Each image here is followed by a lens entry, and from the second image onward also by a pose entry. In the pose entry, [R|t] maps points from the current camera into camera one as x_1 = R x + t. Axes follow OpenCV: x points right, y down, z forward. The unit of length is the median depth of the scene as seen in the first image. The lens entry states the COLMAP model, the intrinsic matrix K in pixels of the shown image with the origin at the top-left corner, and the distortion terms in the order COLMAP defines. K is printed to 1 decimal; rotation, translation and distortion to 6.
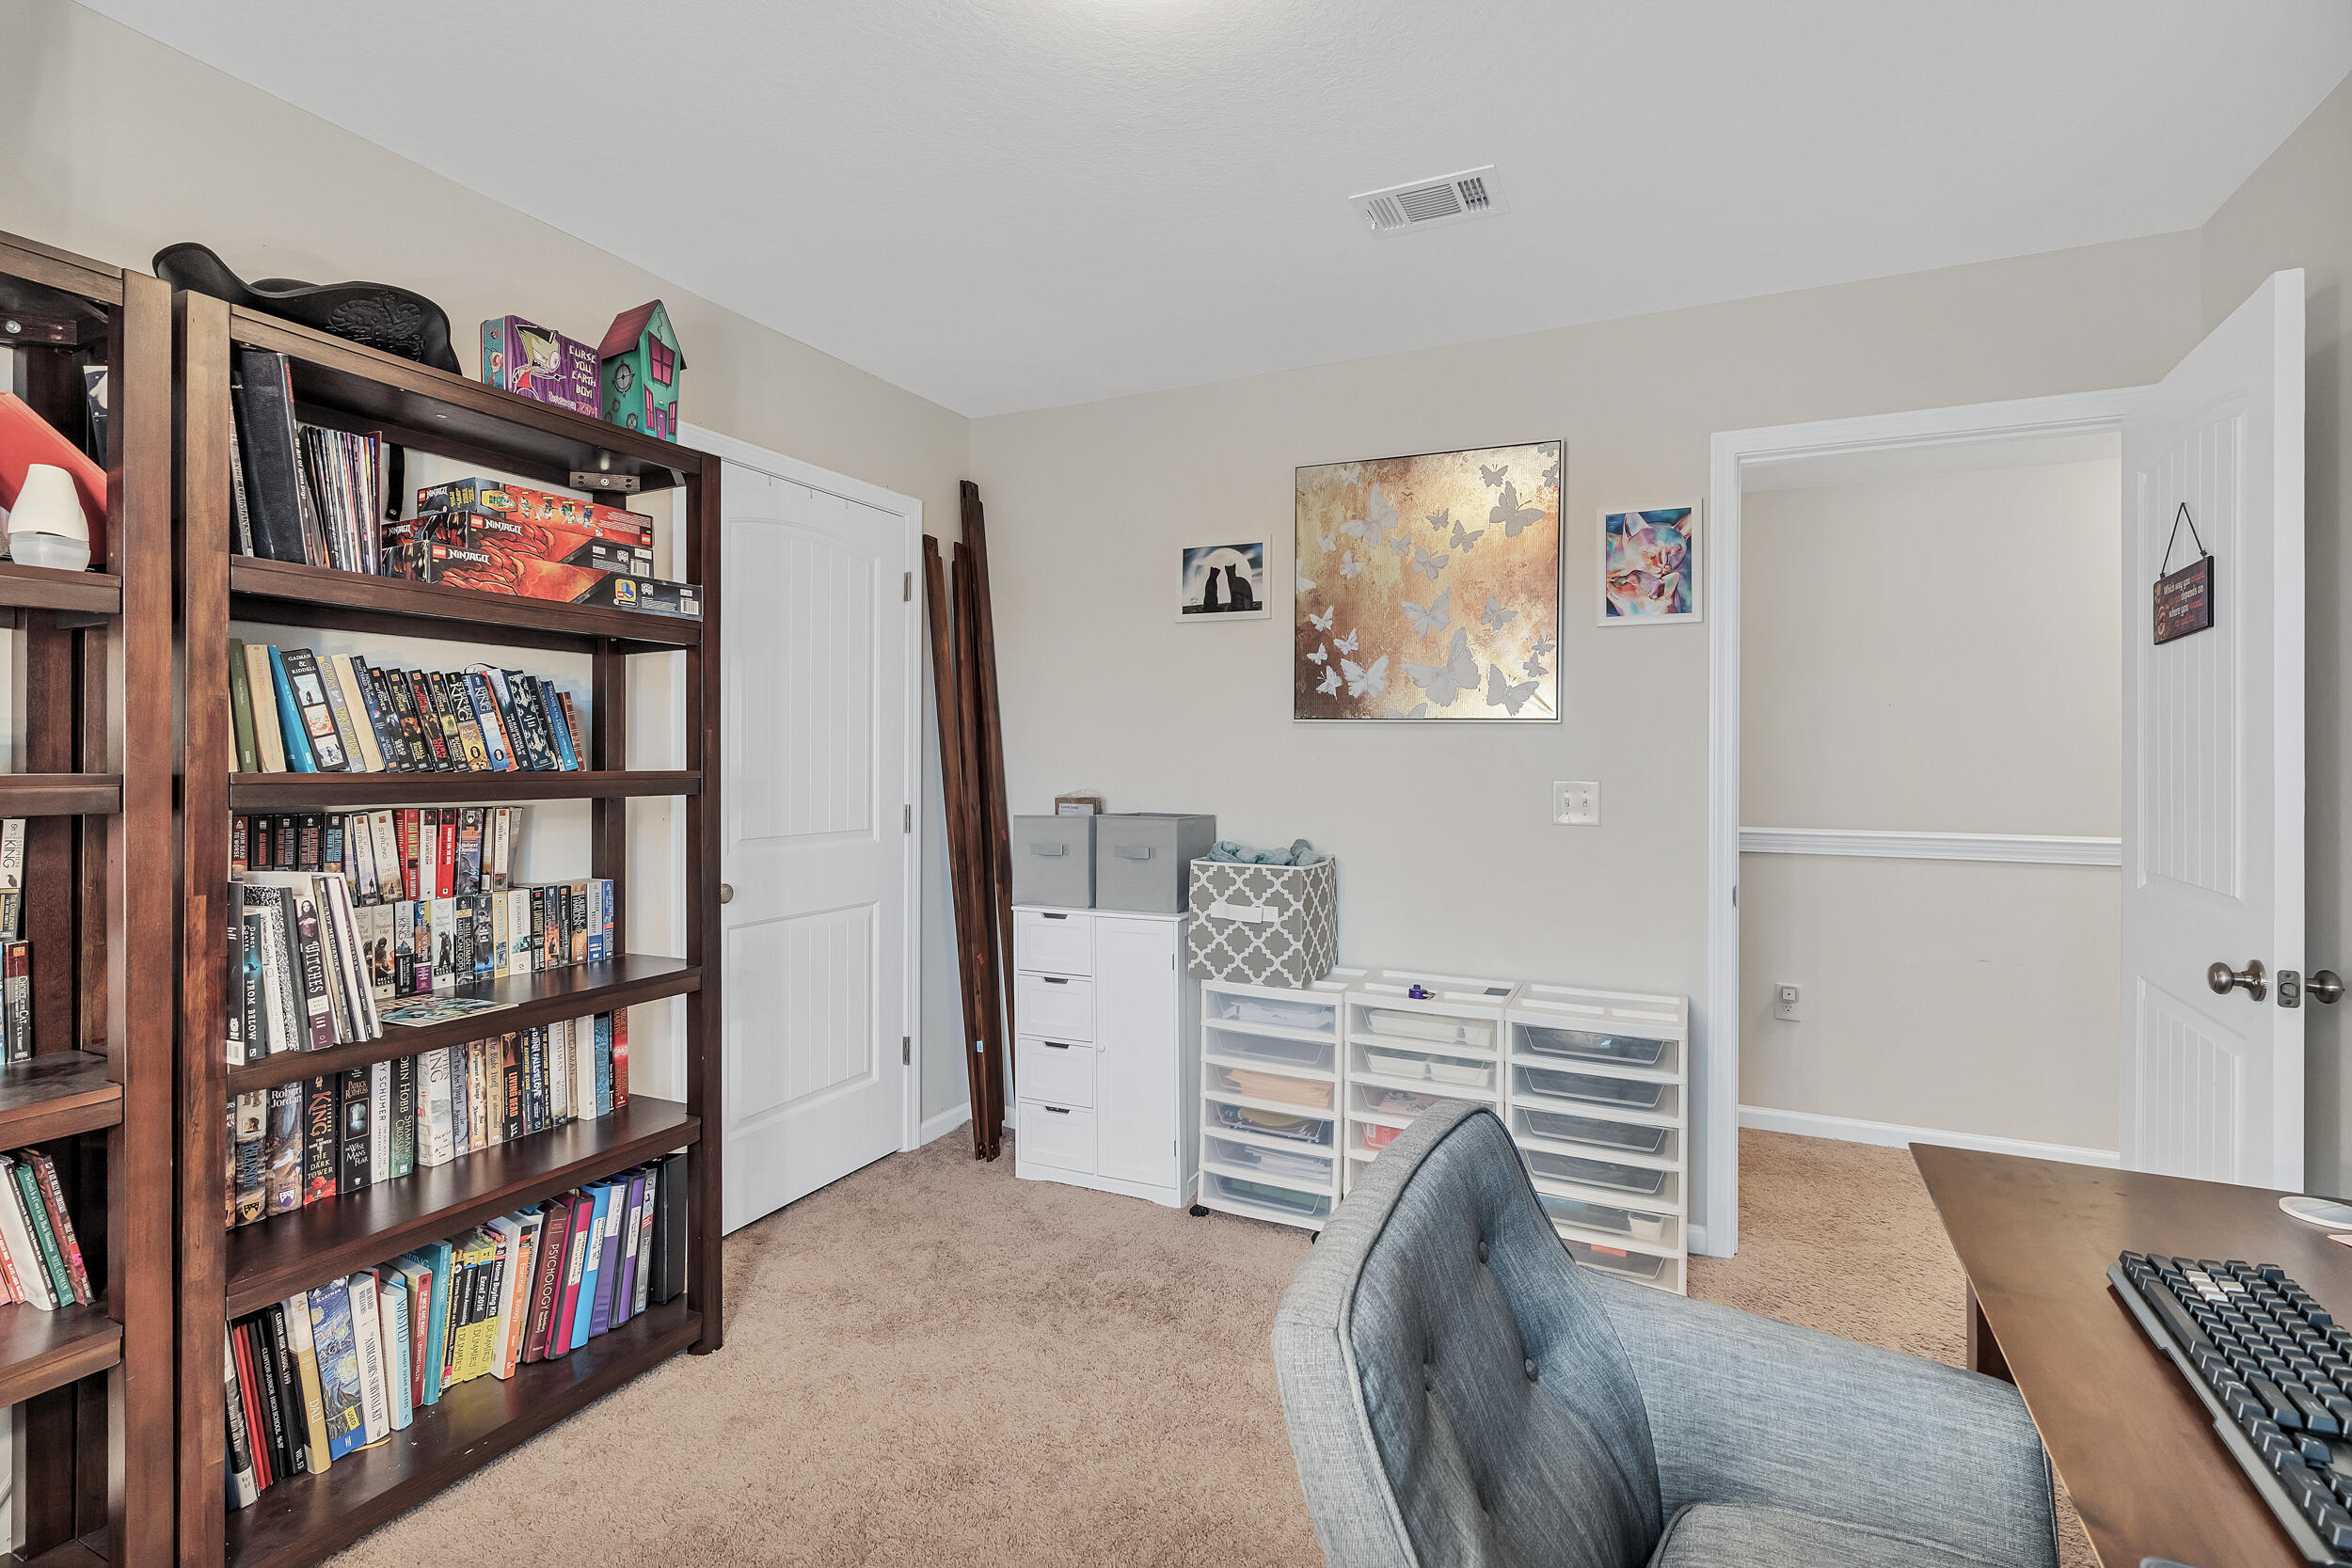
lens RADIAL K [[1067.9, 0, 1172.0], [0, 1067.9, 769.6], [0, 0, 1]] dist [-0.015514, 0.001150]
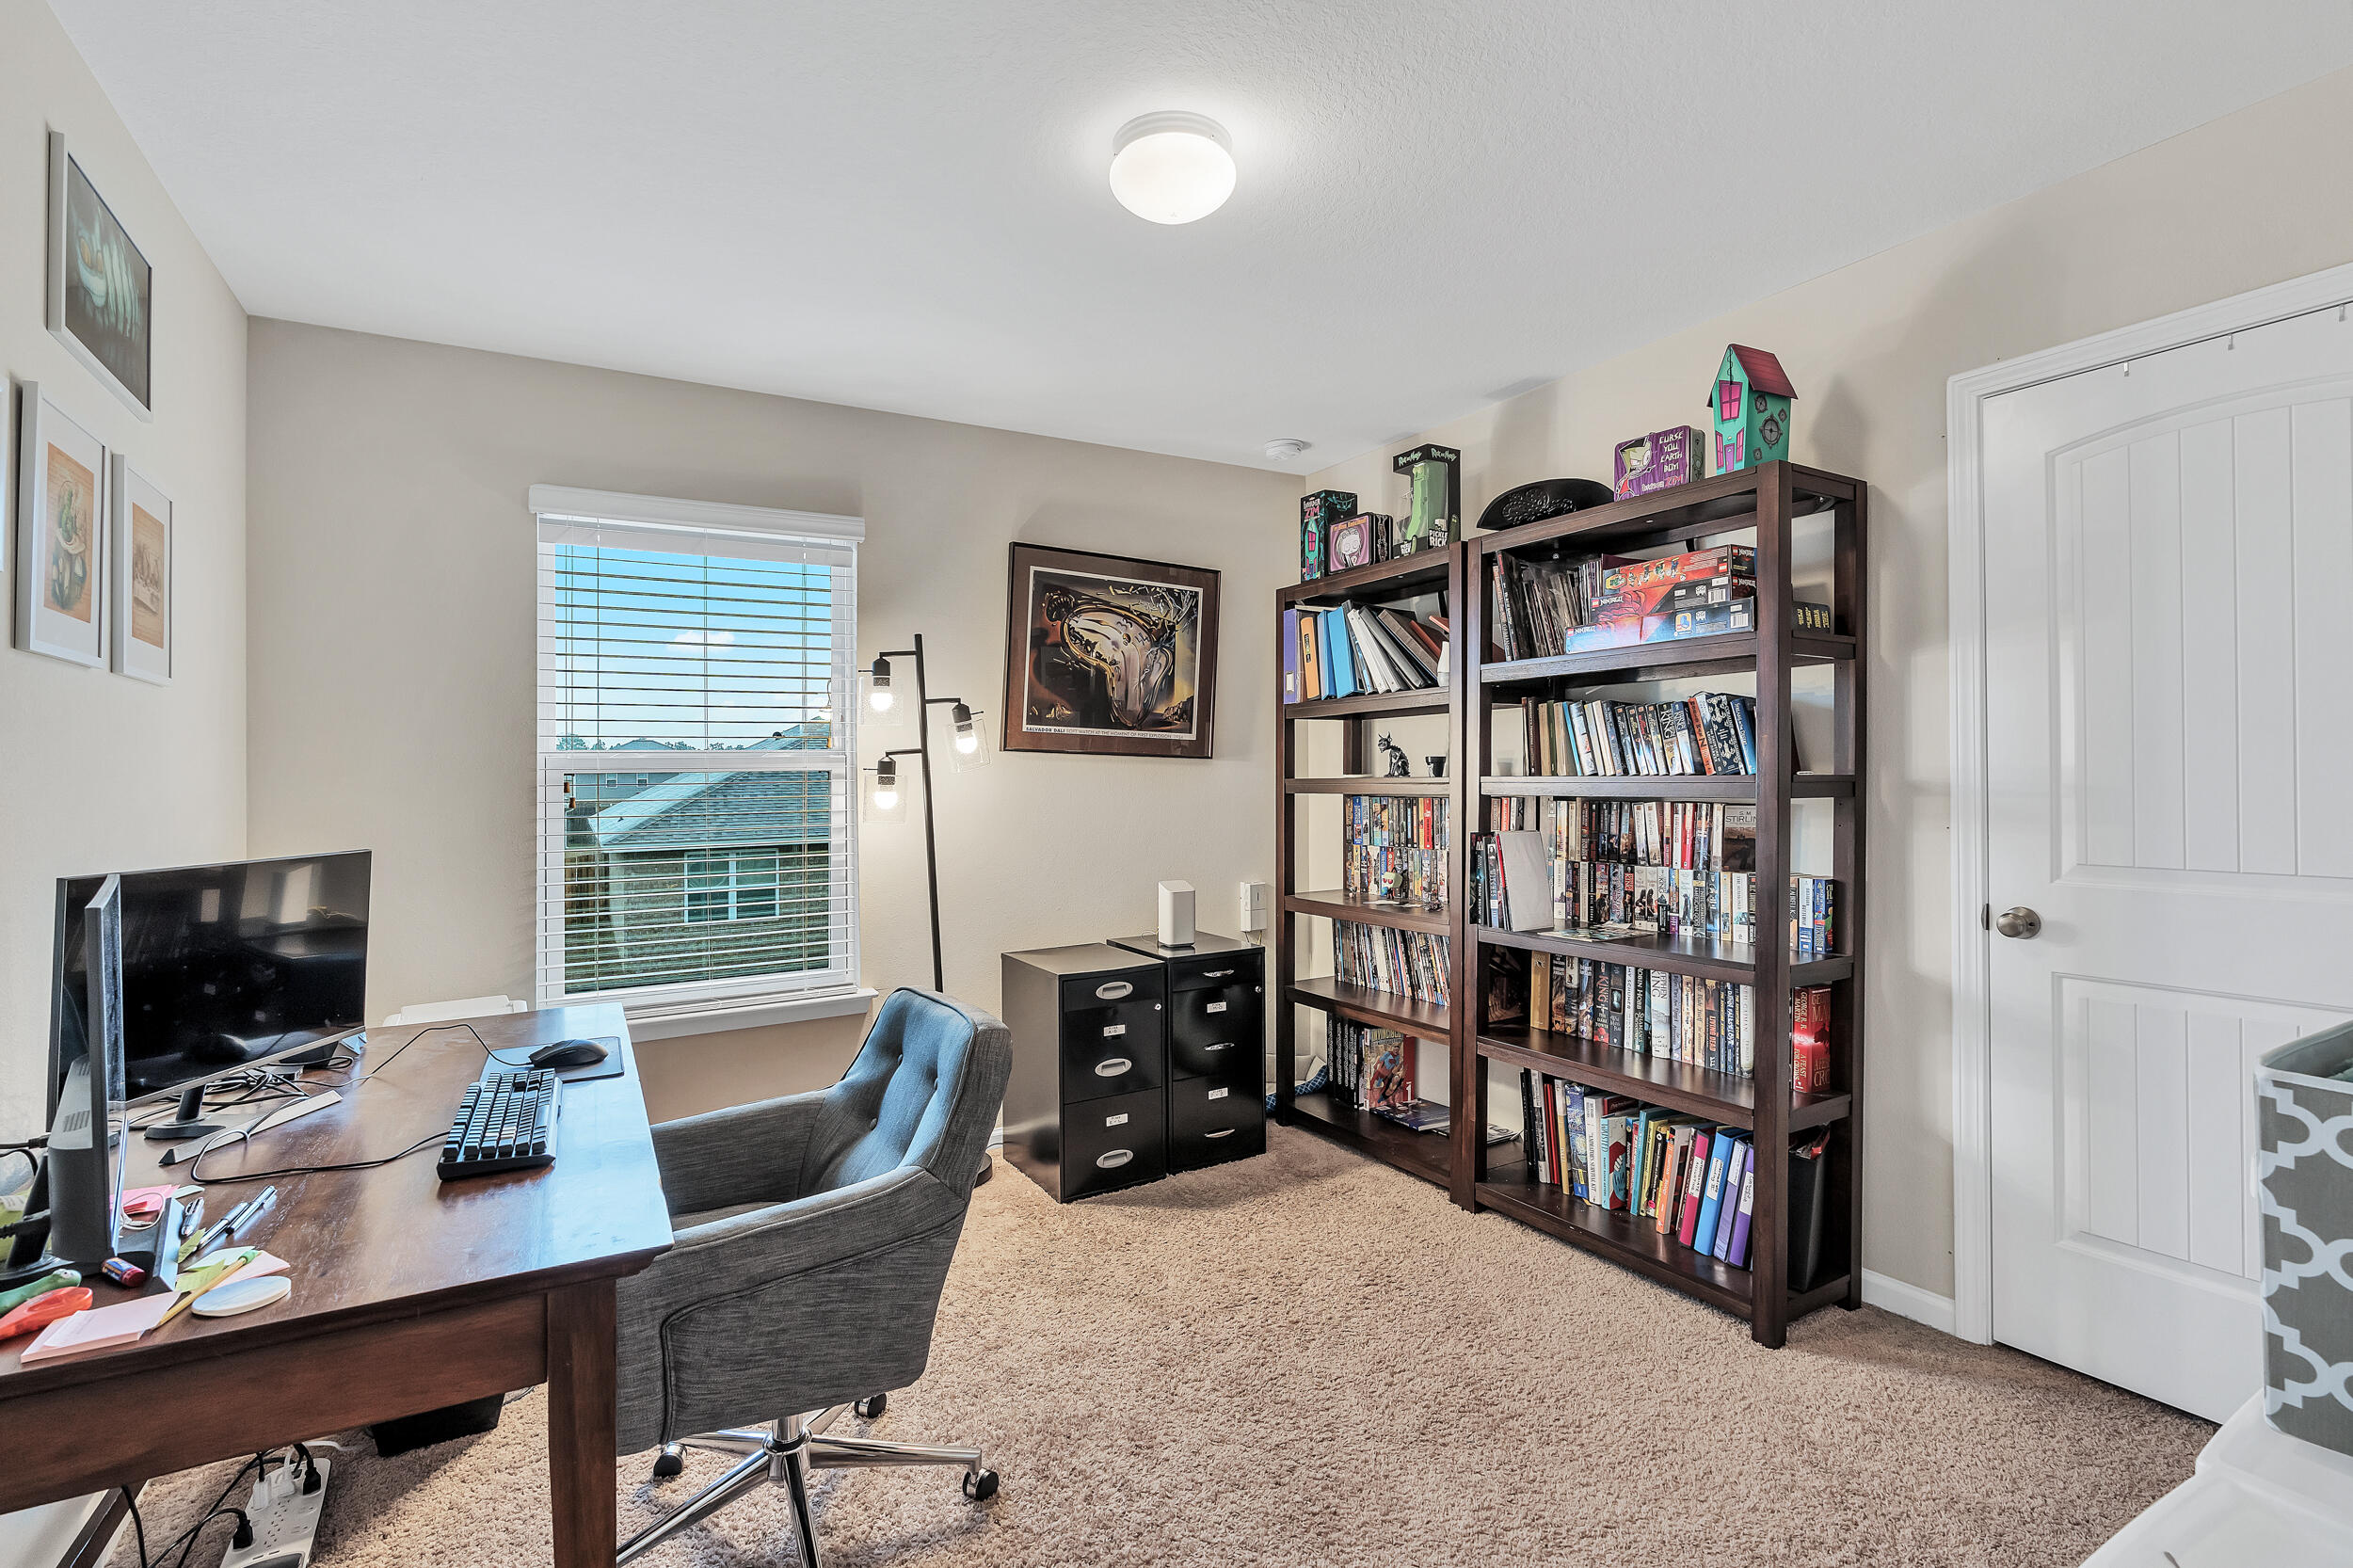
lens RADIAL K [[1068.4, 0, 1177.6], [0, 1068.4, 782.8], [0, 0, 1]] dist [-0.015514, 0.001150]
pose [[-0.550144, 0.008953, -0.835022, 0.790814], [0.003191, 0.999958, 0.008619, -0.002251], [0.835064, 0.002077, -0.550149, 1.192439]]
